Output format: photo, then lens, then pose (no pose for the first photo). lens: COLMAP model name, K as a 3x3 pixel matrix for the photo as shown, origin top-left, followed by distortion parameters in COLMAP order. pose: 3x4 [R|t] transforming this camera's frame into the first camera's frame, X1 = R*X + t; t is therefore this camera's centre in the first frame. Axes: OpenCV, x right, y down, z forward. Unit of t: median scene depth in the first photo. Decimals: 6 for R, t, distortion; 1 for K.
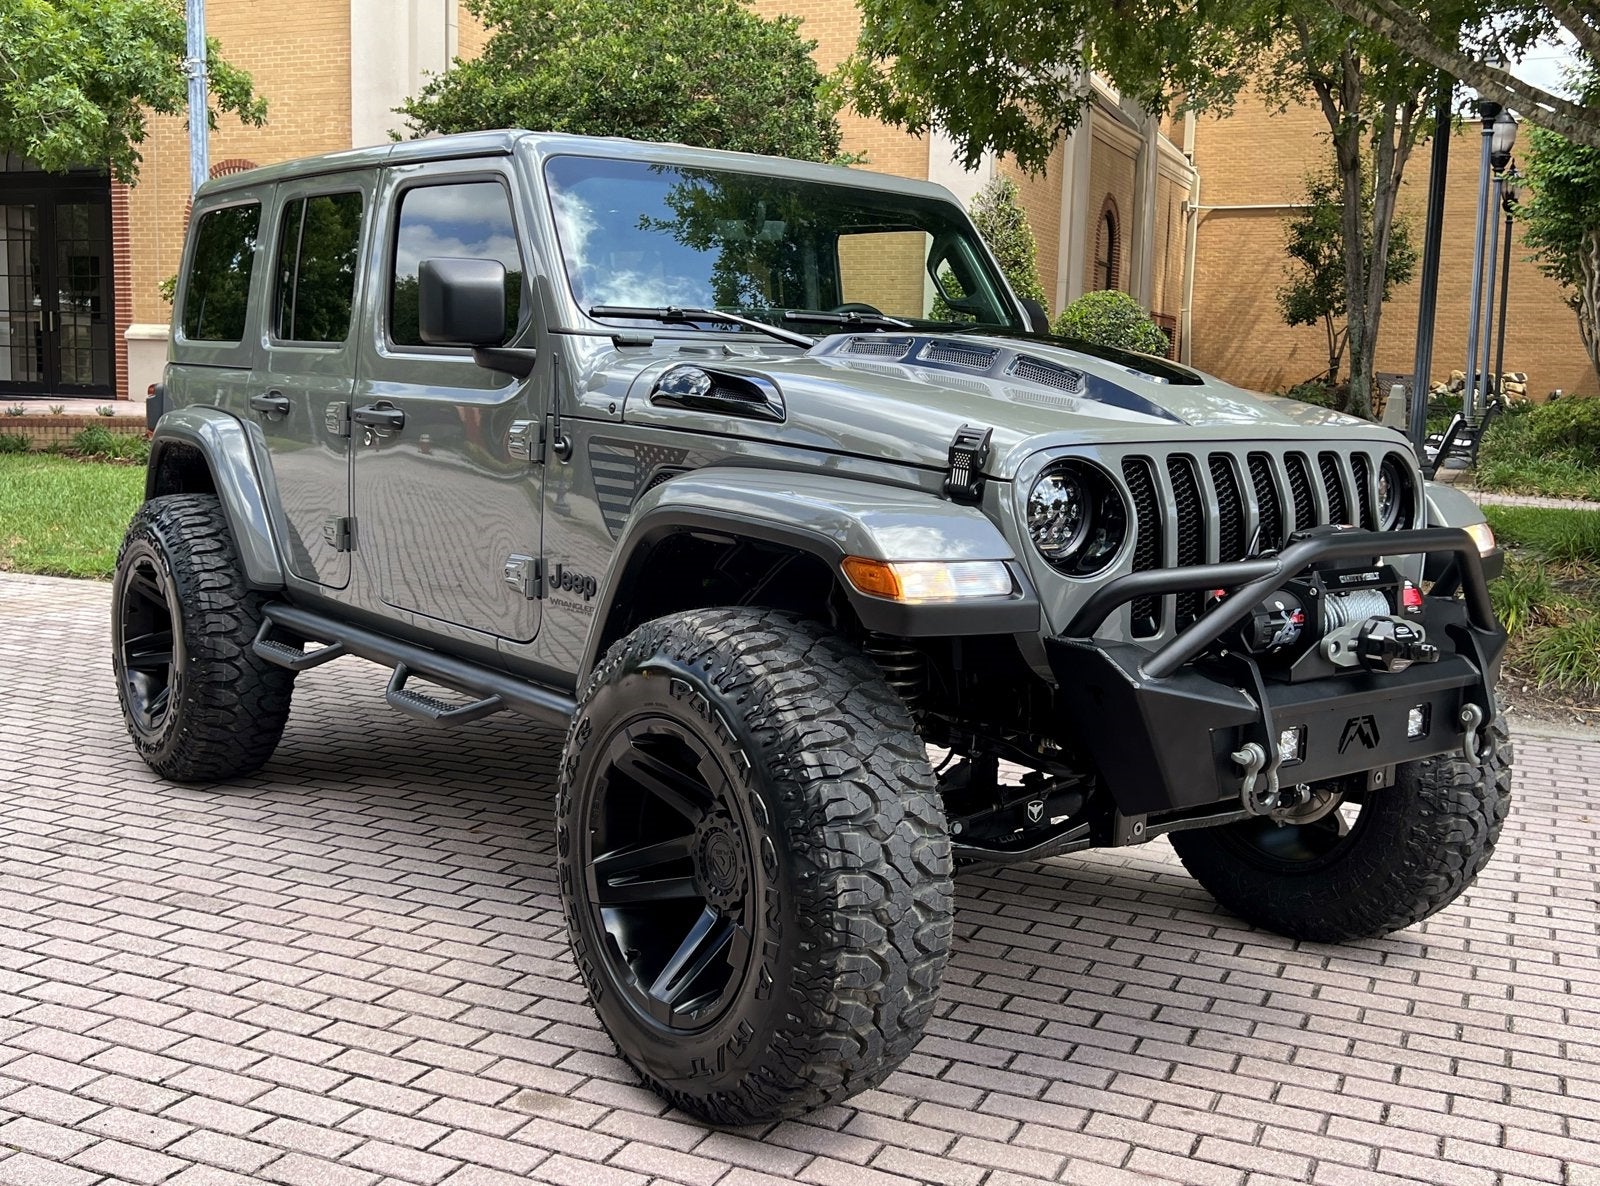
lens RADIAL K [[1535.4, 0, 816.5], [0, 1535.4, 598.6], [0, 0, 1]] dist [0.015131, 0.000000]
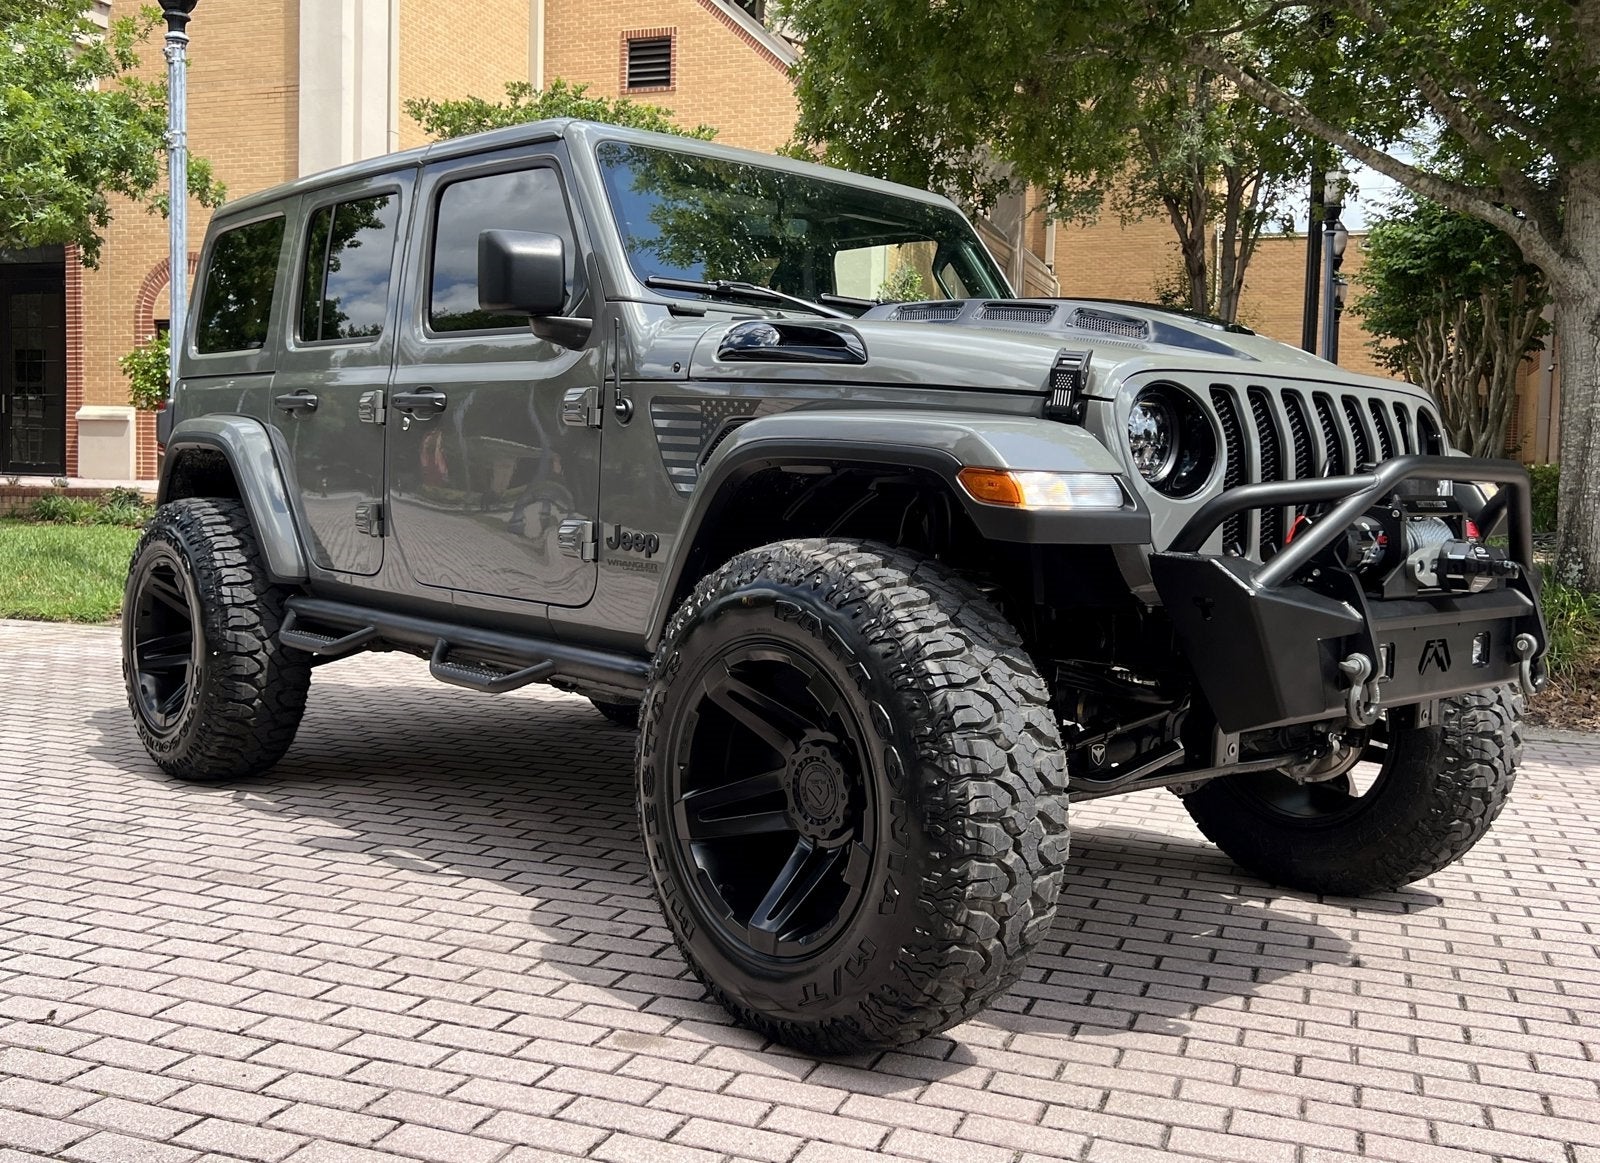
lens RADIAL K [[1409.2, 0, 791.7], [0, 1409.2, 582.9], [0, 0, 1]] dist [0.018084, -0.005557]
pose [[0.998220, -0.007344, 0.059183, -0.115385], [0.011165, 0.997856, -0.064490, 0.082670], [-0.058582, 0.065036, 0.996162, 0.068319]]
